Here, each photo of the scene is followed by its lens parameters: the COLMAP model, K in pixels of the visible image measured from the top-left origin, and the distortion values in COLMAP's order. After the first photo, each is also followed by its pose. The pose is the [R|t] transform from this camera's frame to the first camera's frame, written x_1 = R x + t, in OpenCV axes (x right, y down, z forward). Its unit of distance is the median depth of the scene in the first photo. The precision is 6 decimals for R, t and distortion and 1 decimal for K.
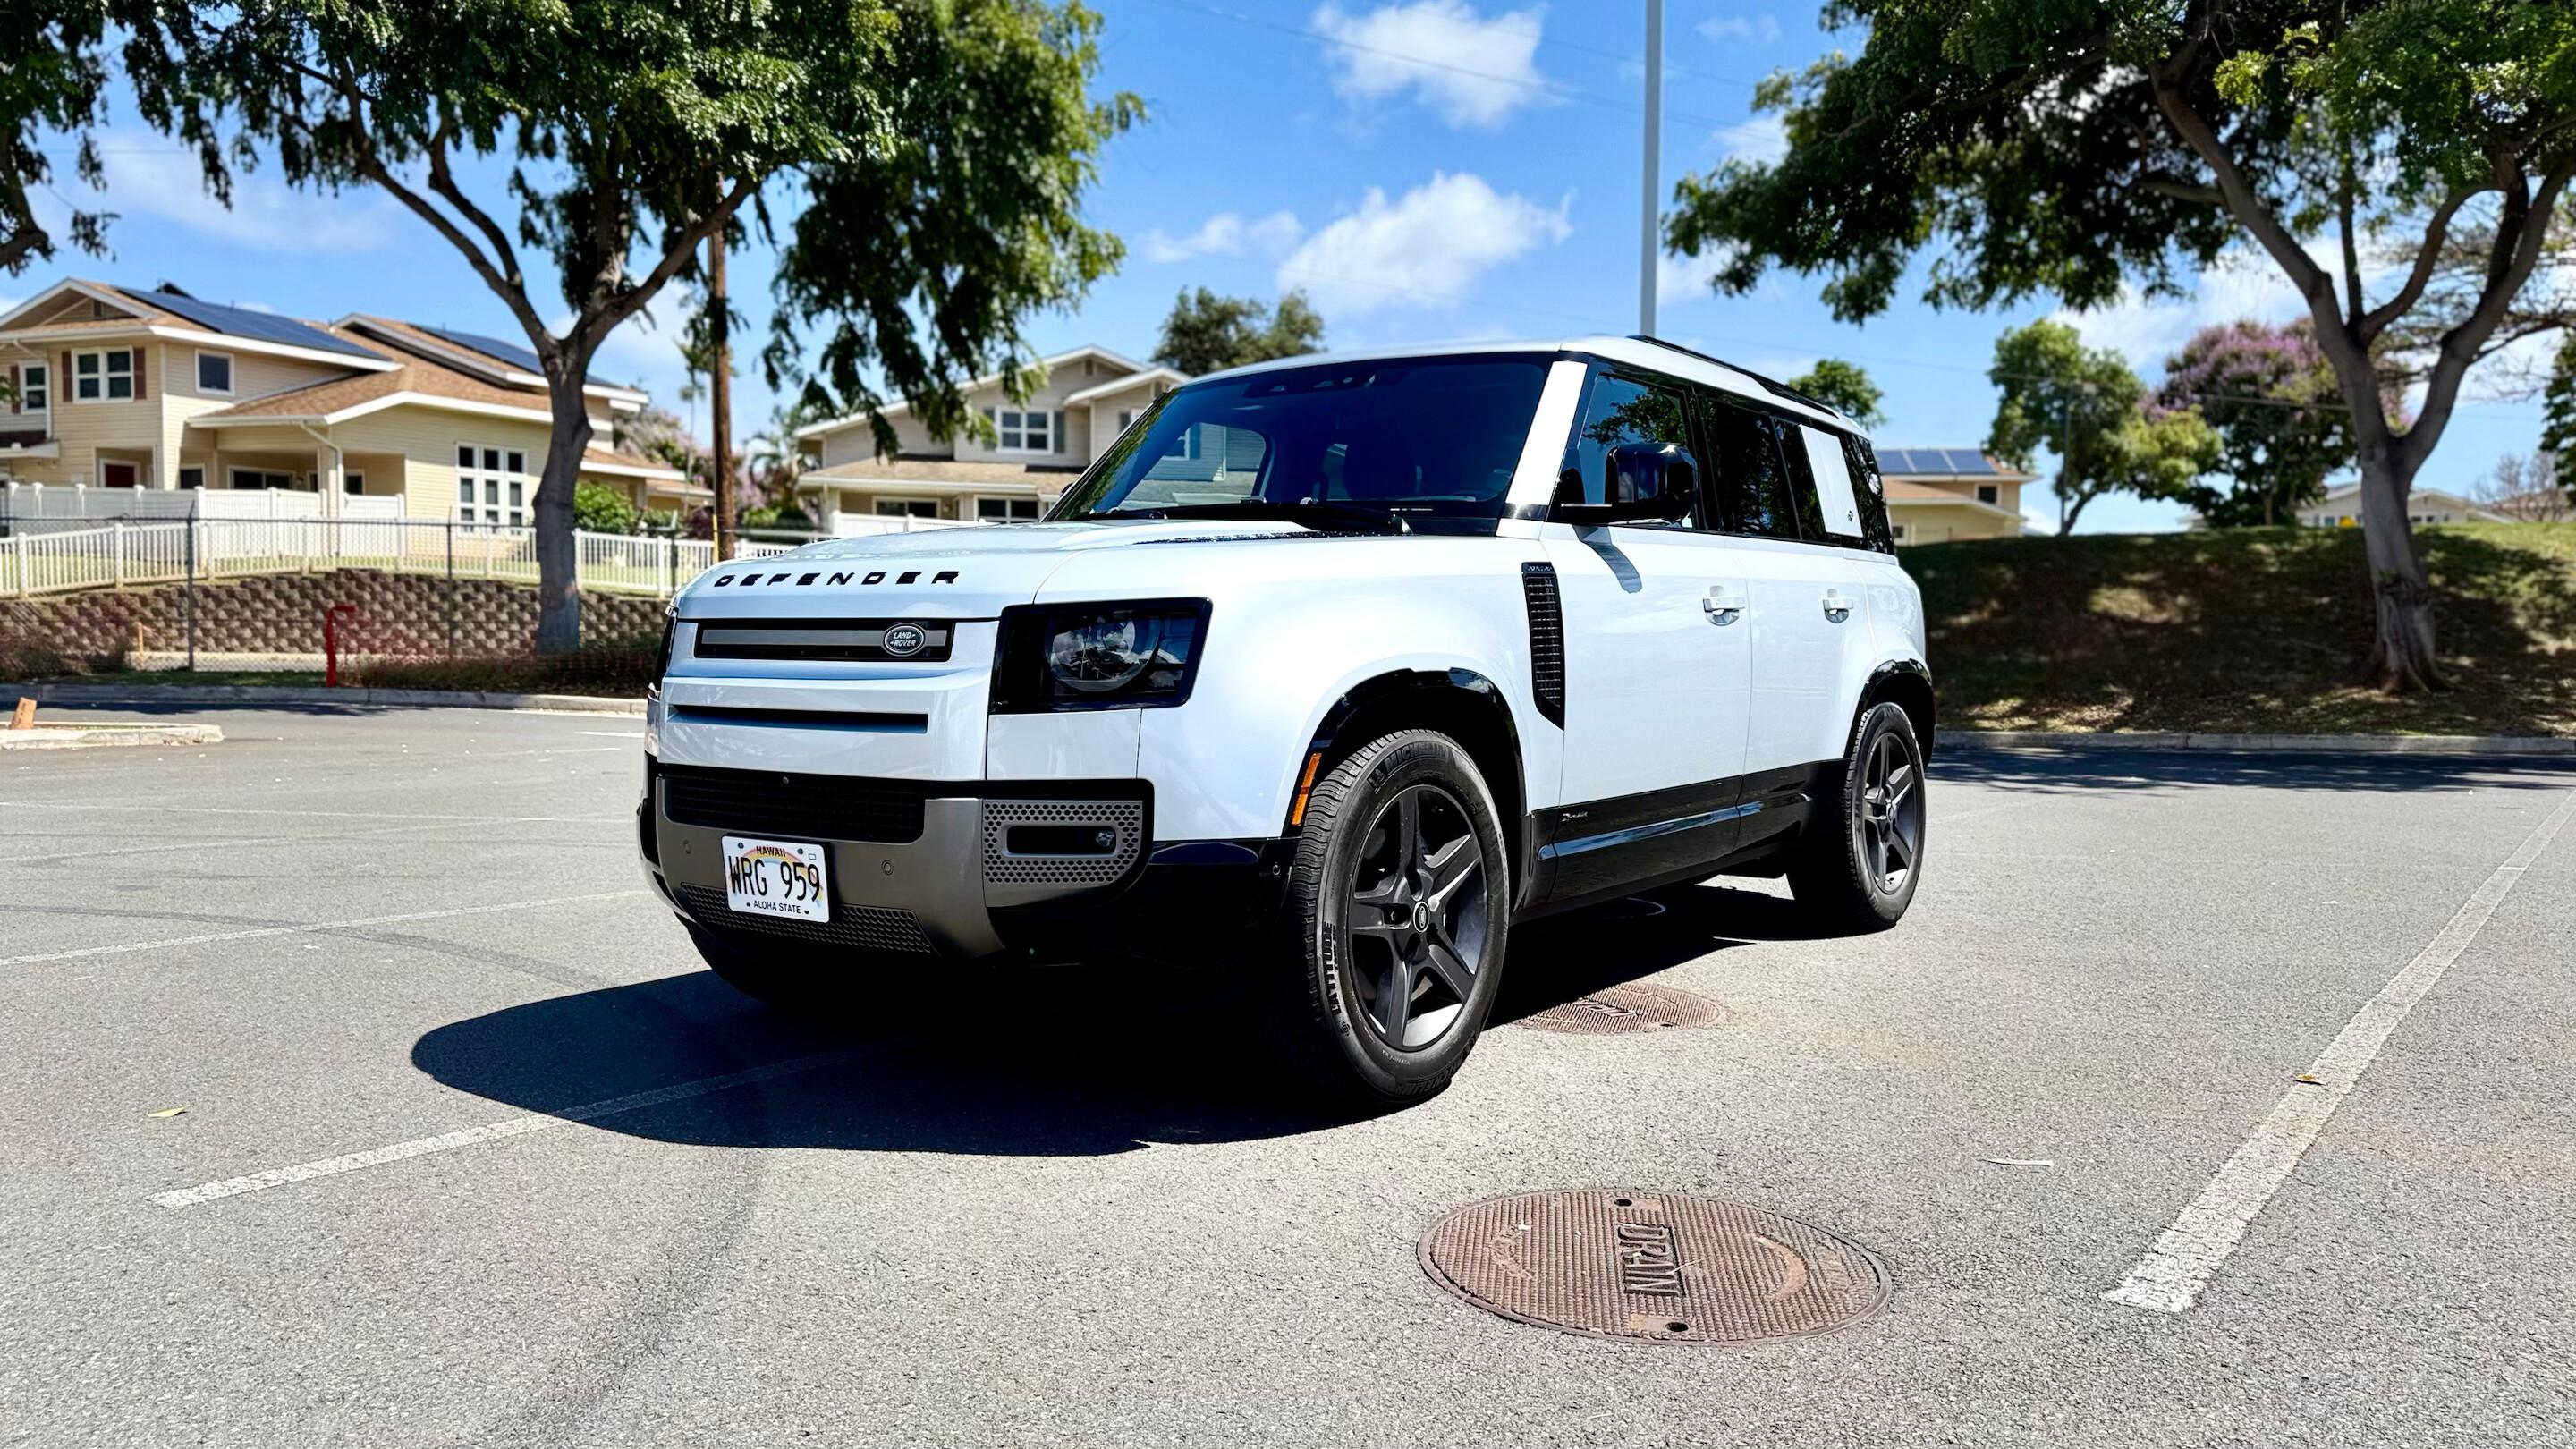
lens RADIAL K [[1792.1, 0, 1284.3], [0, 1792.1, 724.1], [0, 0, 1]] dist [0.033453, -0.041728]
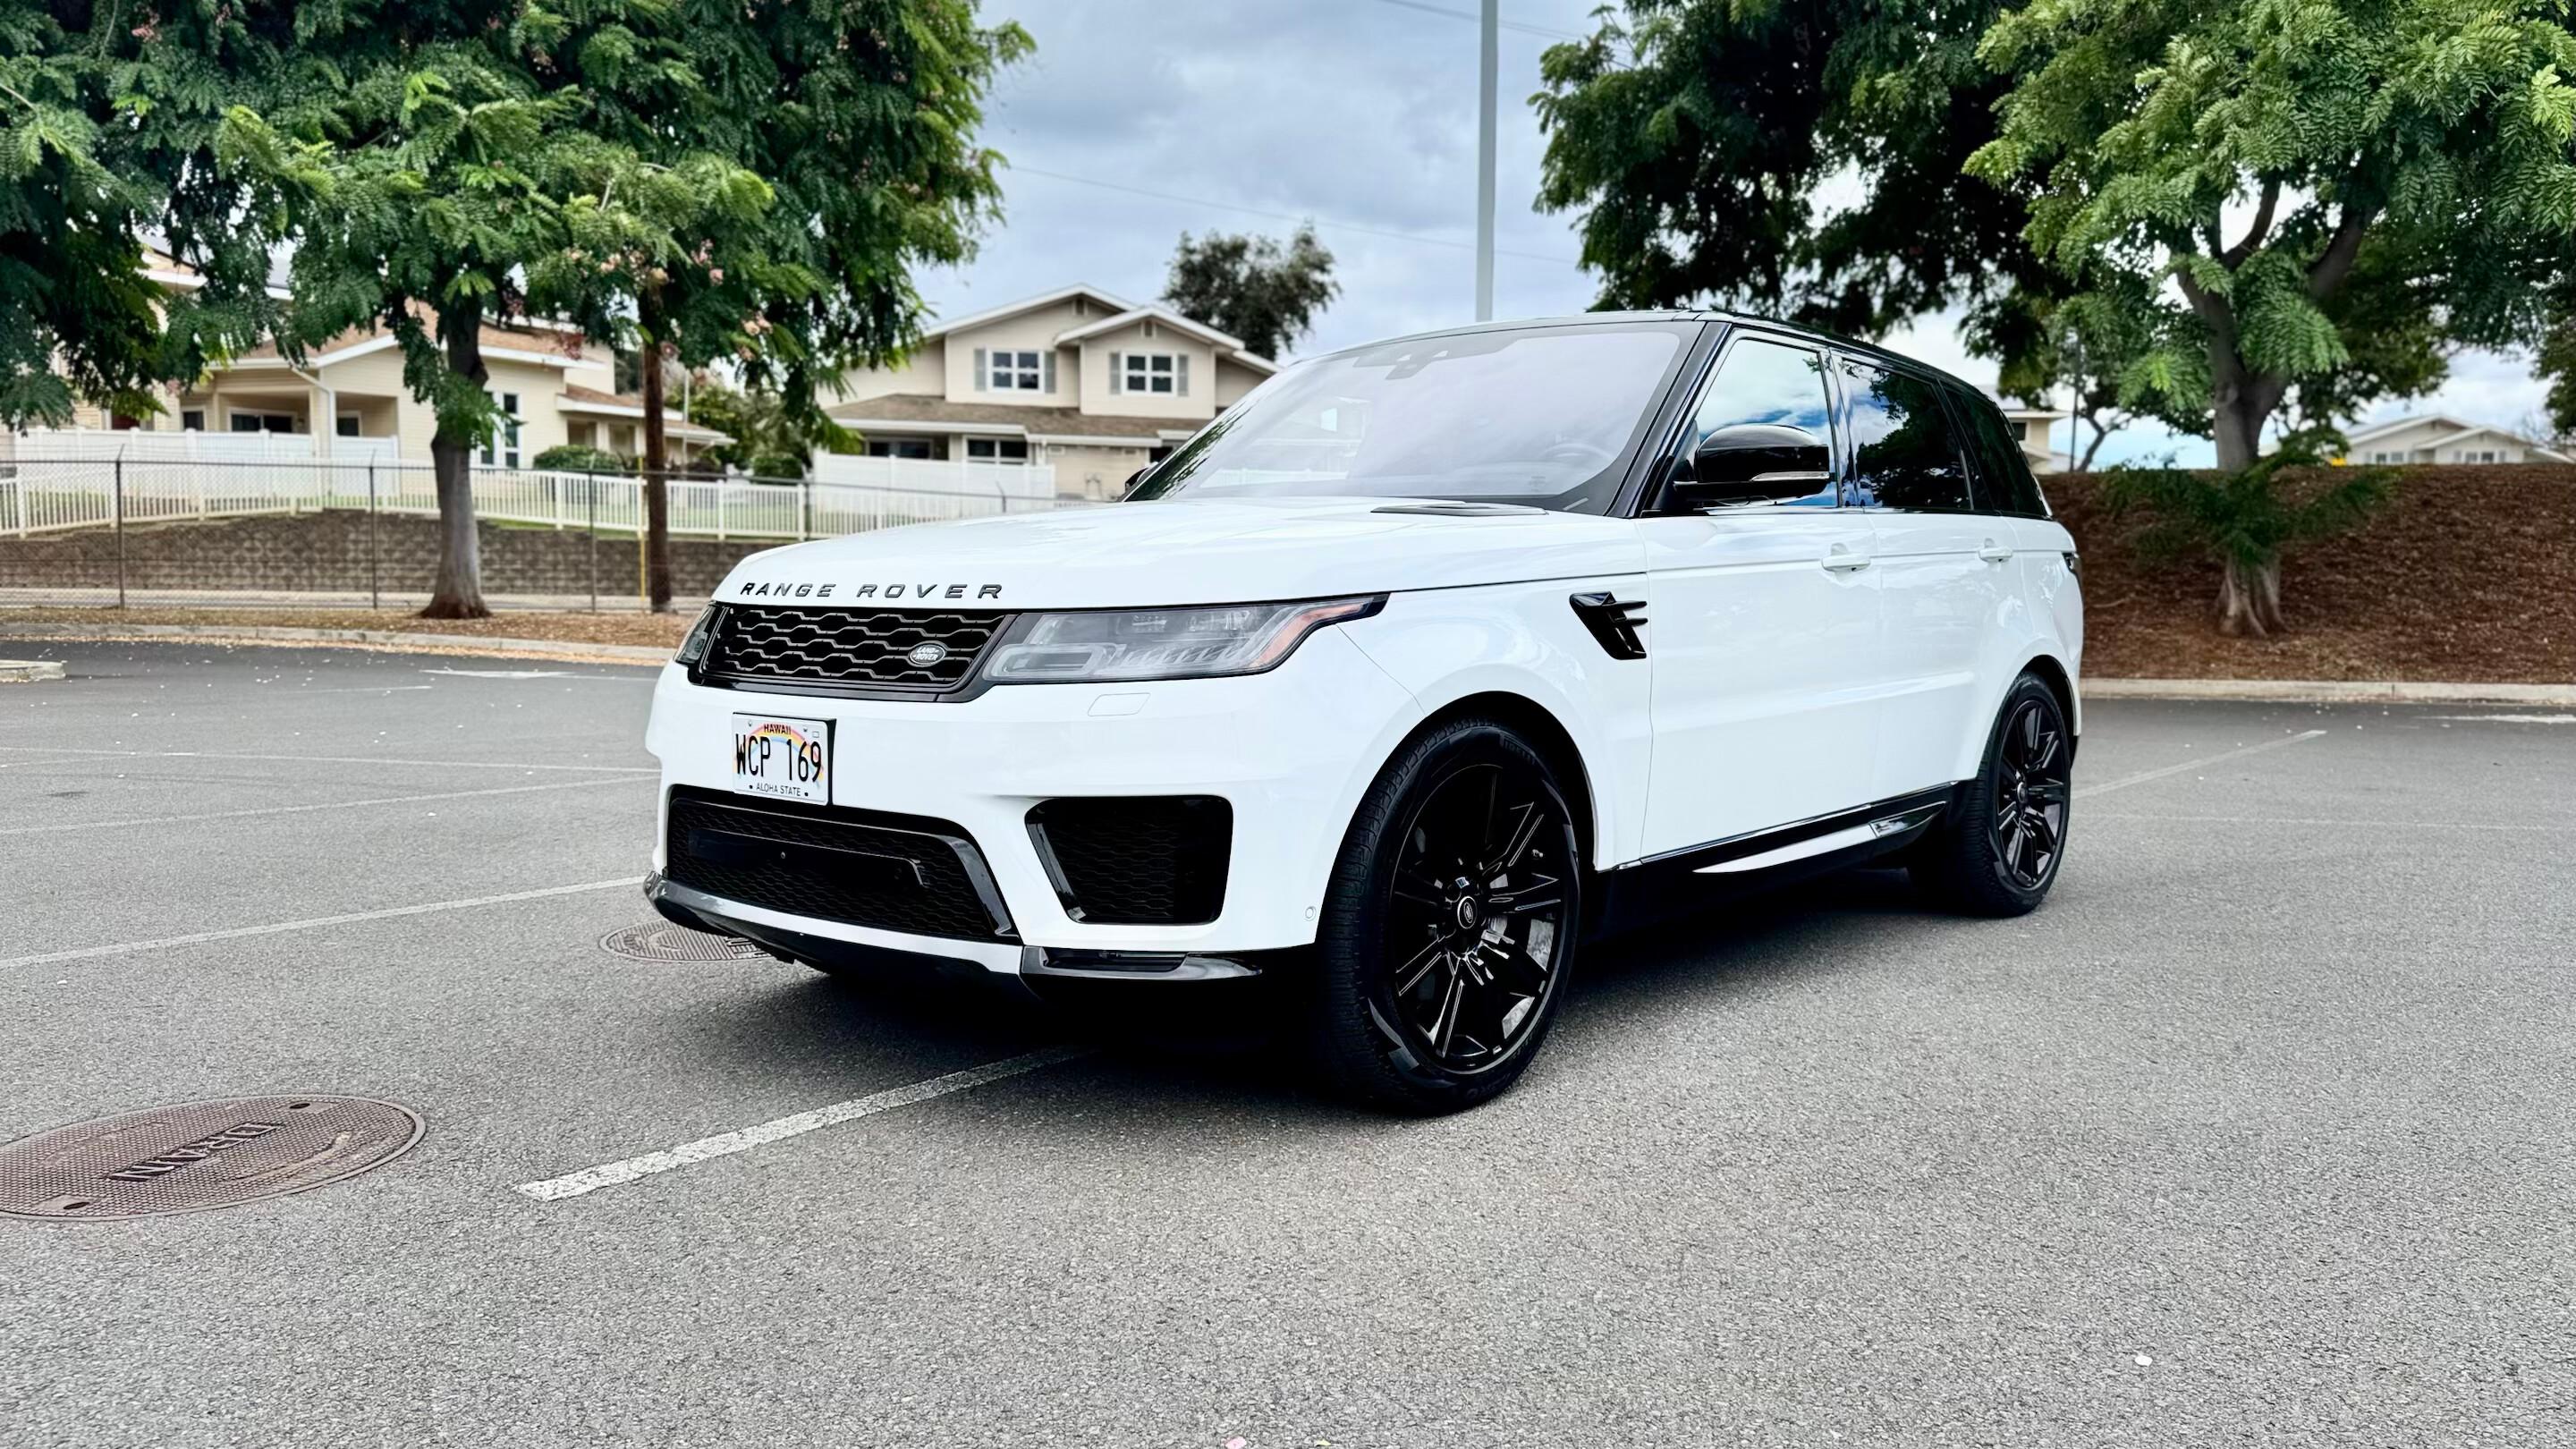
lens RADIAL K [[1792.1, 0, 1288.1], [0, 1792.1, 724.5], [0, 0, 1]] dist [0.033453, -0.041728]
pose [[0.999199, 0.004252, -0.039799, 0.114747], [-0.002879, 0.999401, 0.034498, -0.001356], [0.039922, -0.034356, 0.998612, -0.011299]]
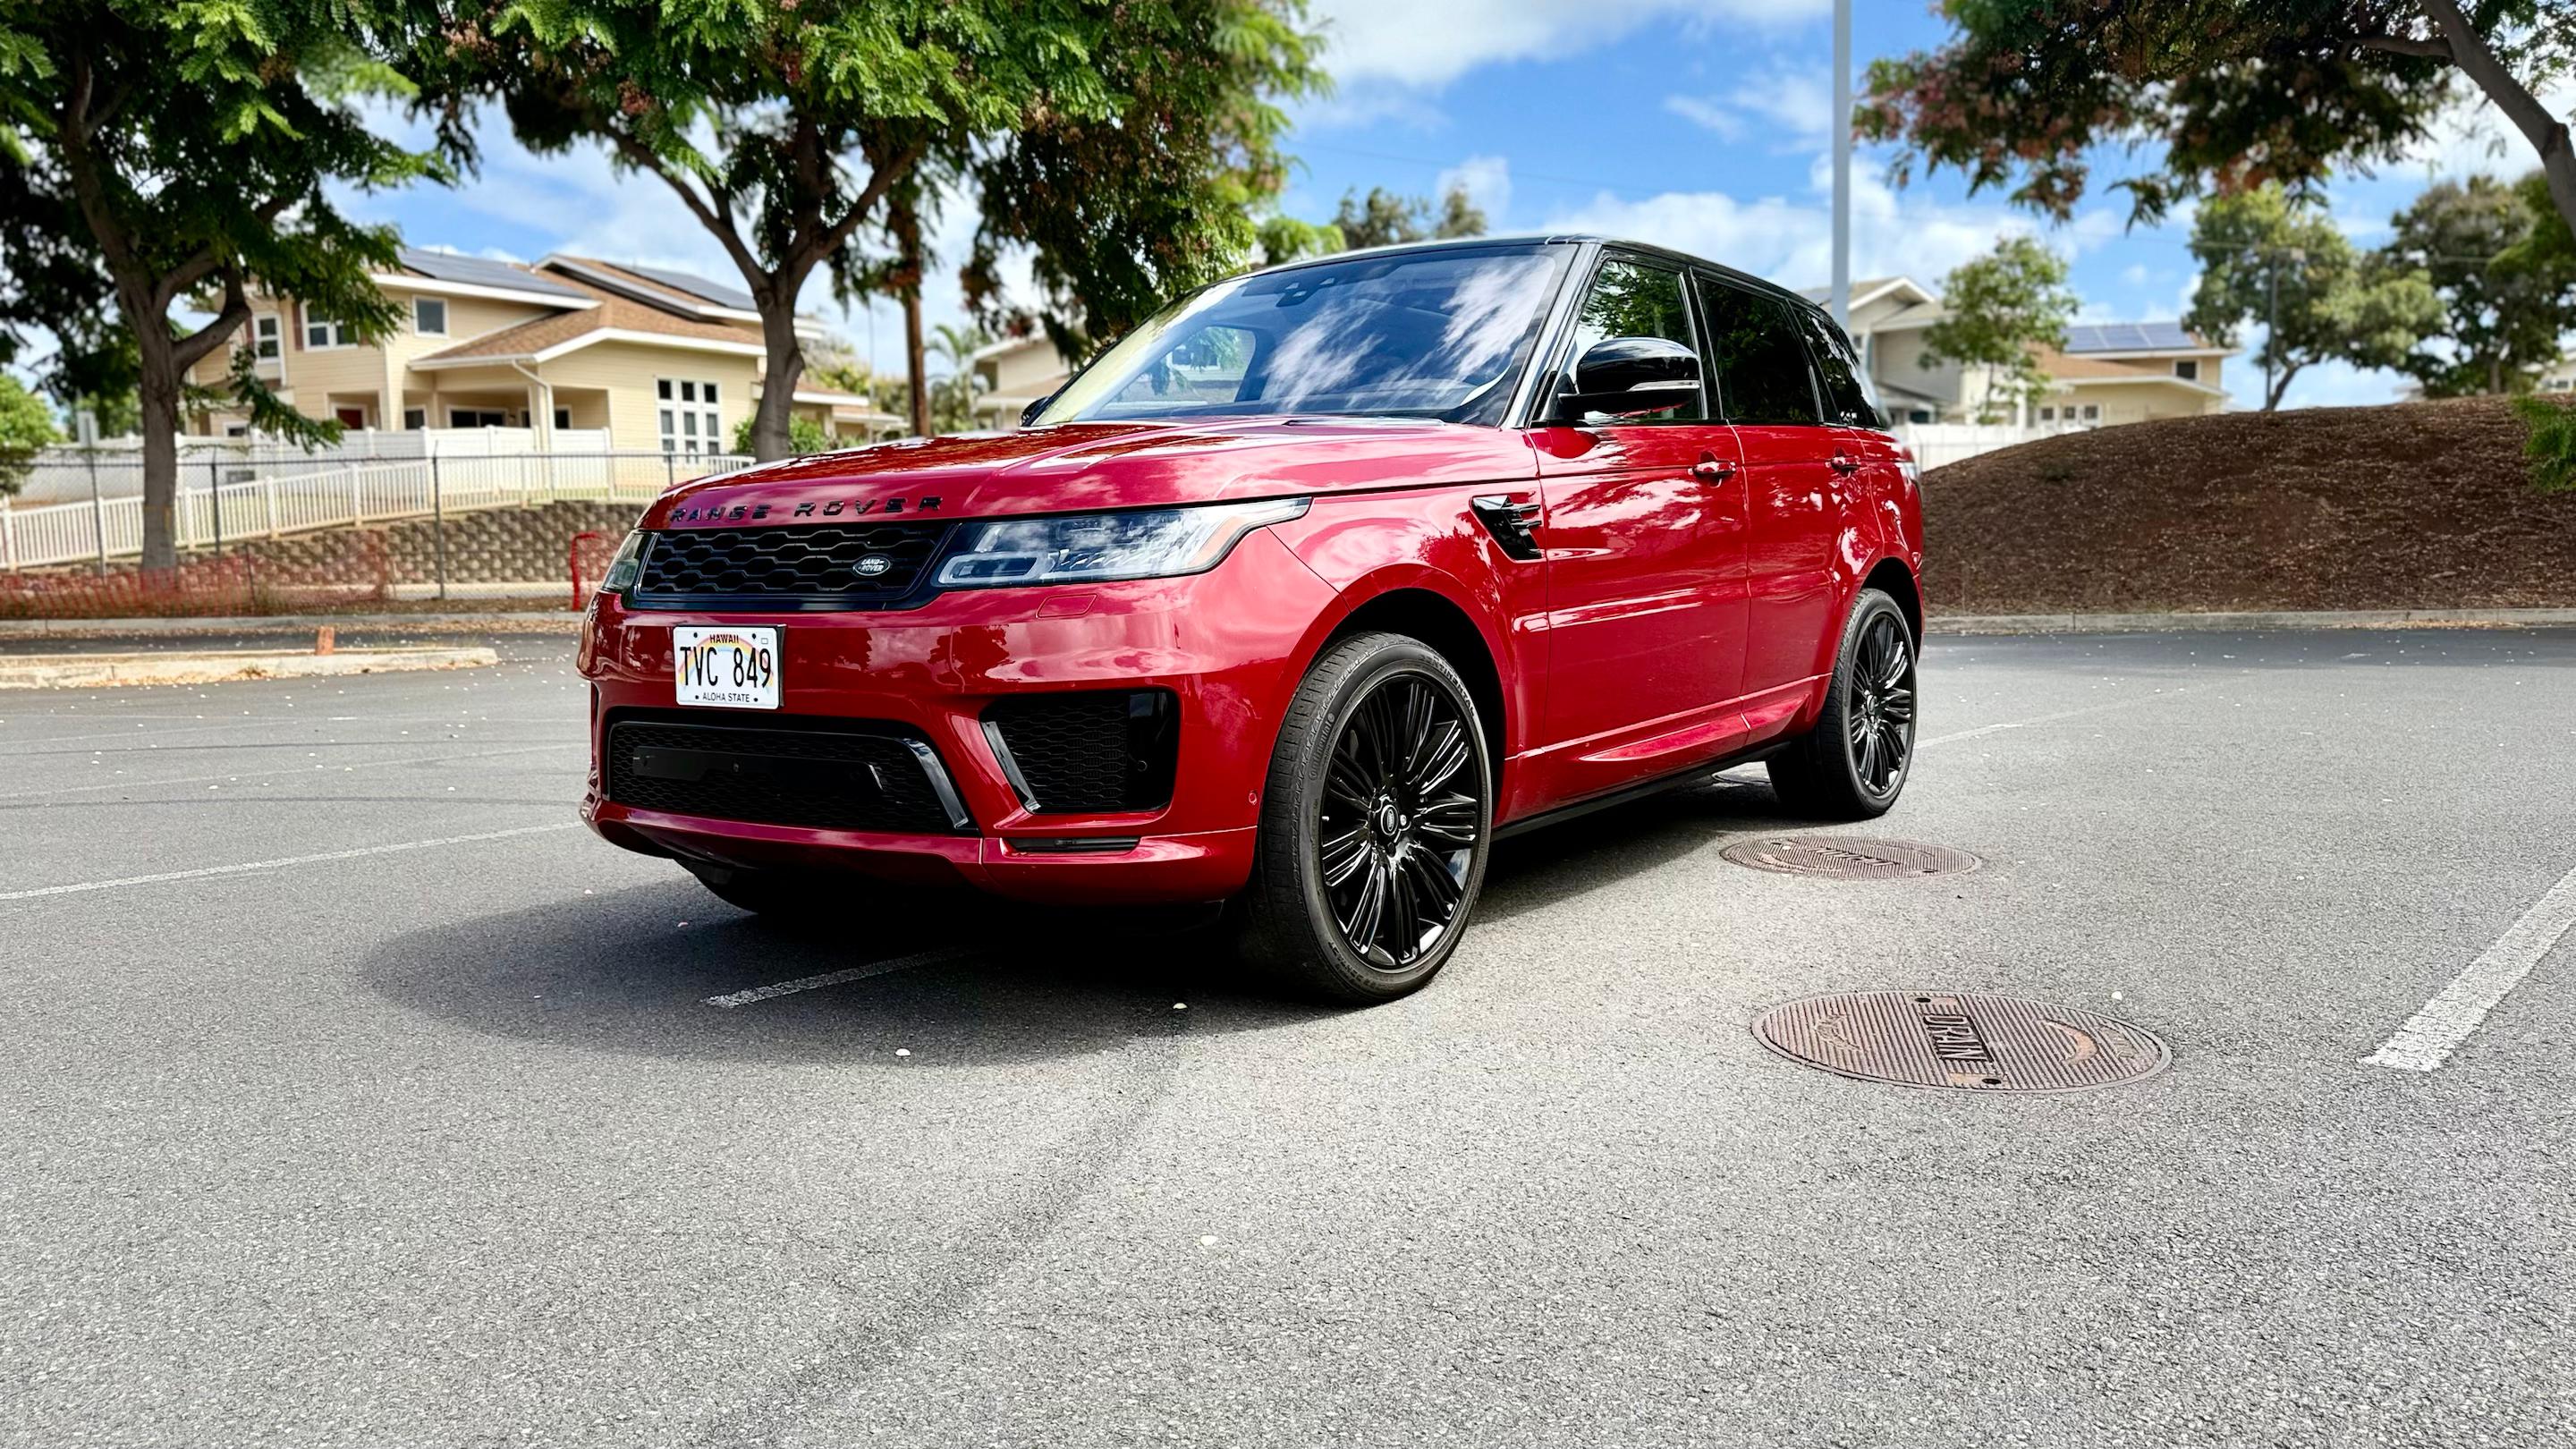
lens RADIAL K [[1792.1, 0, 1288.5], [0, 1792.1, 728.4], [0, 0, 1]] dist [0.033453, -0.041728]
pose [[0.995897, -0.019314, -0.088406, -0.015487], [0.023994, 0.998349, 0.052184, 0.002796], [0.087252, -0.054091, 0.994717, -0.025254]]
